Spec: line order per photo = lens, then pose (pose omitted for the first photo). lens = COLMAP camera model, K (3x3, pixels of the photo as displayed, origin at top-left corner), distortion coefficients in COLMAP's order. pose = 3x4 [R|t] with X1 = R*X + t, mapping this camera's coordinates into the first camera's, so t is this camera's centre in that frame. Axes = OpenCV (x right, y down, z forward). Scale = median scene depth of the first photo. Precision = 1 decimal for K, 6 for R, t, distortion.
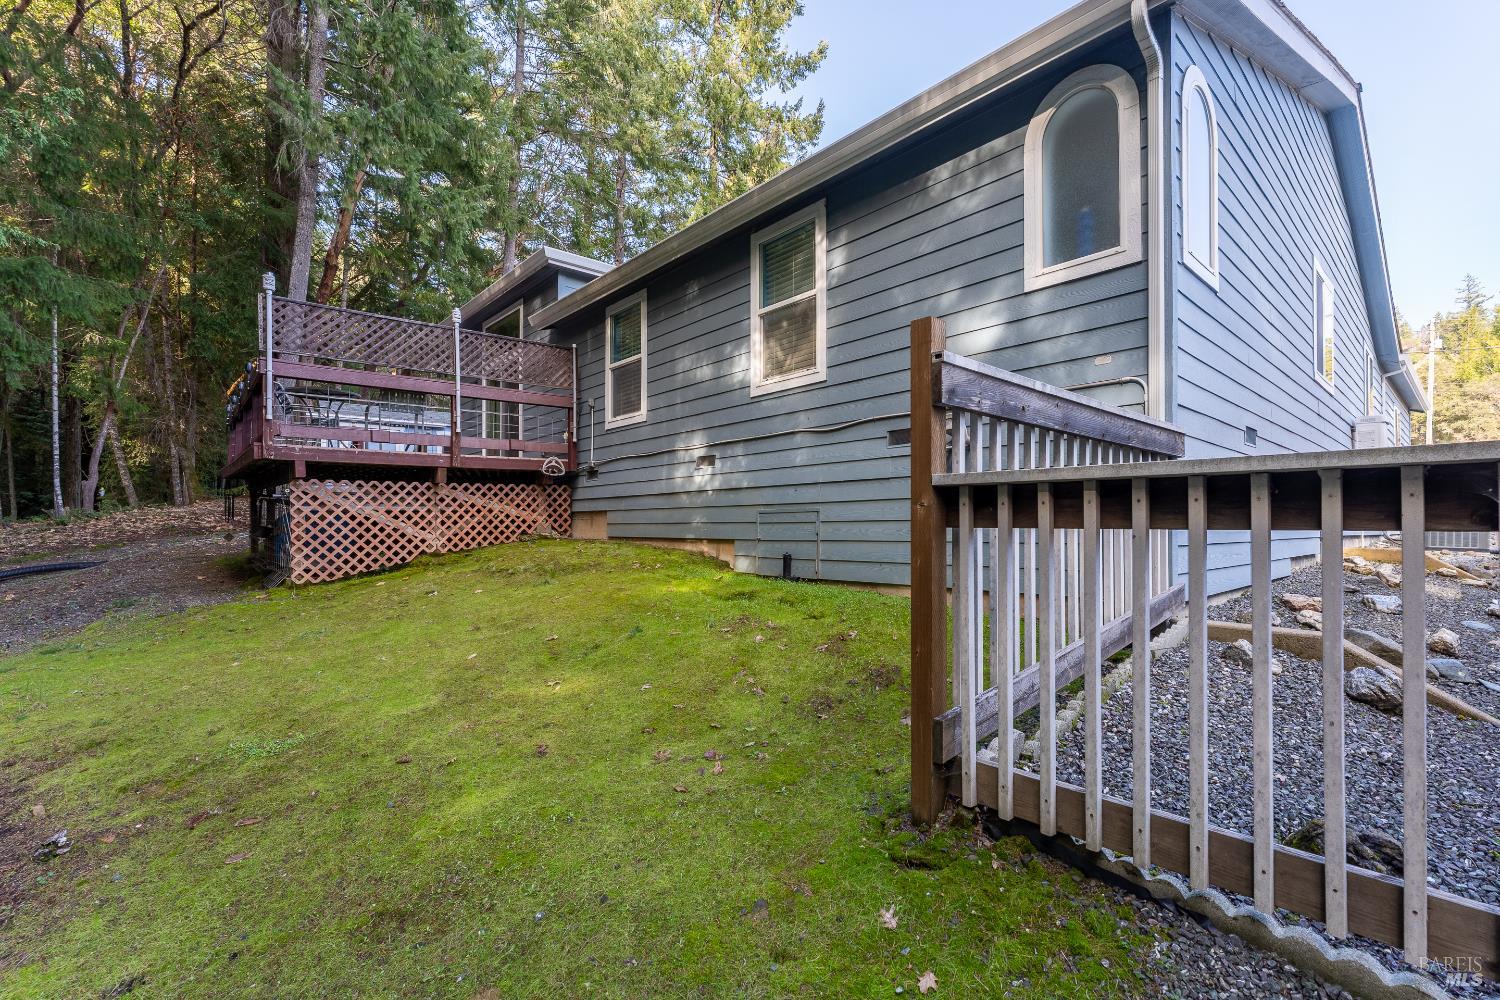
lens RADIAL K [[681.4, 0, 754.7], [0, 681.4, 518.5], [0, 0, 1]] dist [-0.004477, -0.000930]
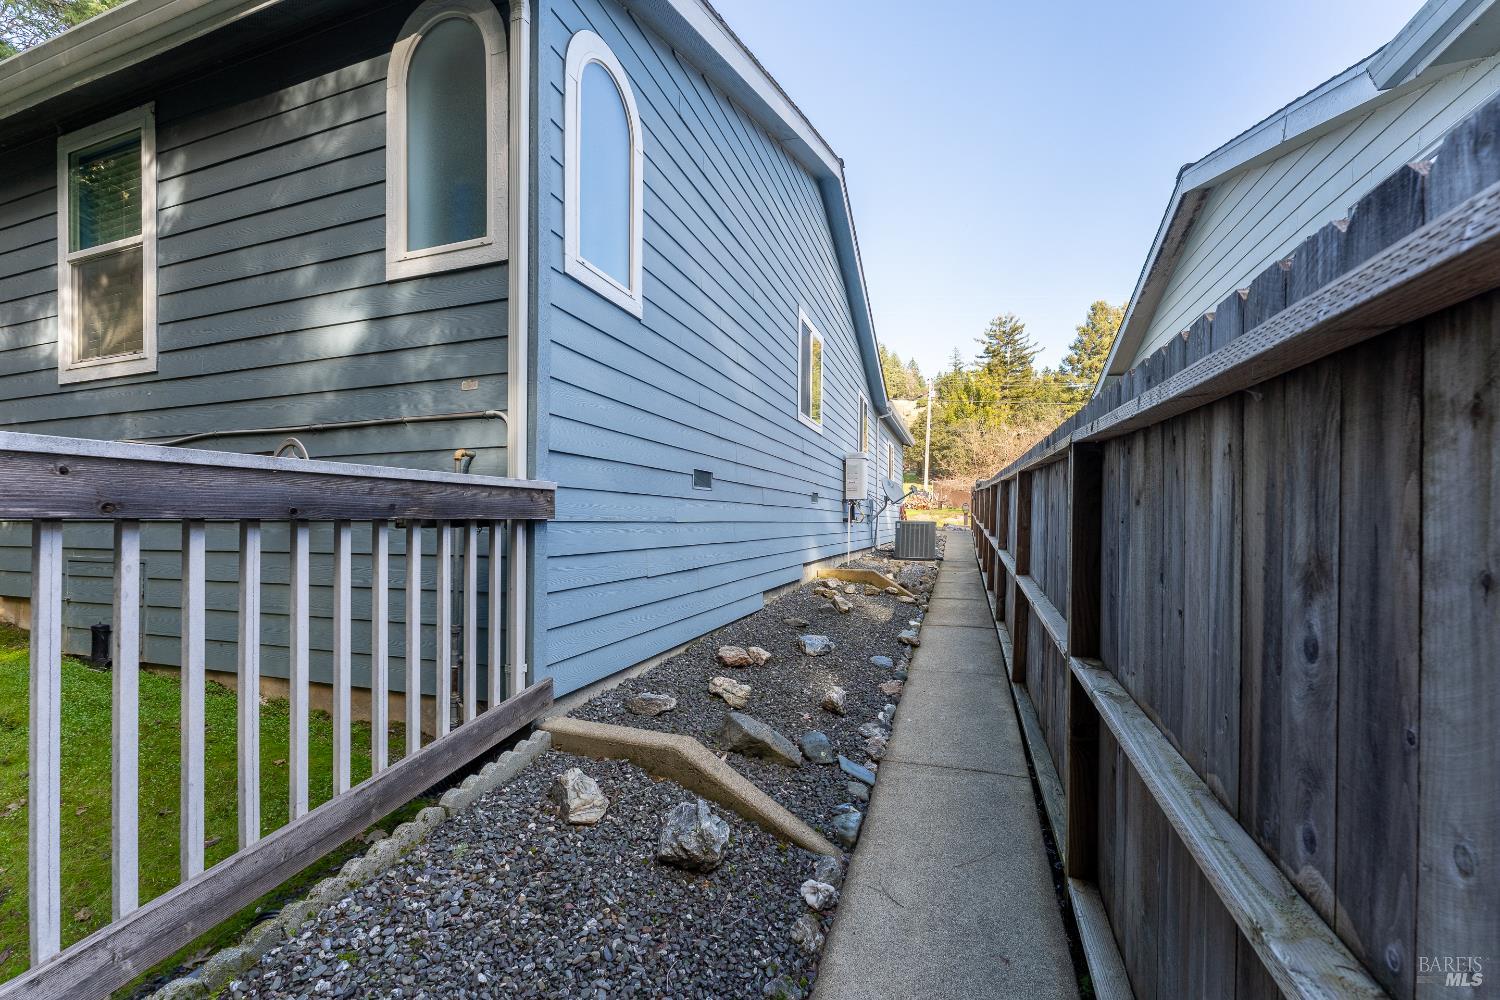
lens RADIAL K [[618.9, 0, 744.4], [0, 618.9, 518.7], [0, 0, 1]] dist [-0.001794, -0.000436]
pose [[0.890668, 0.002827, 0.454645, 0.349389], [-0.011296, 0.999810, 0.015913, -0.072211], [-0.454513, -0.019309, 0.890531, 0.179481]]
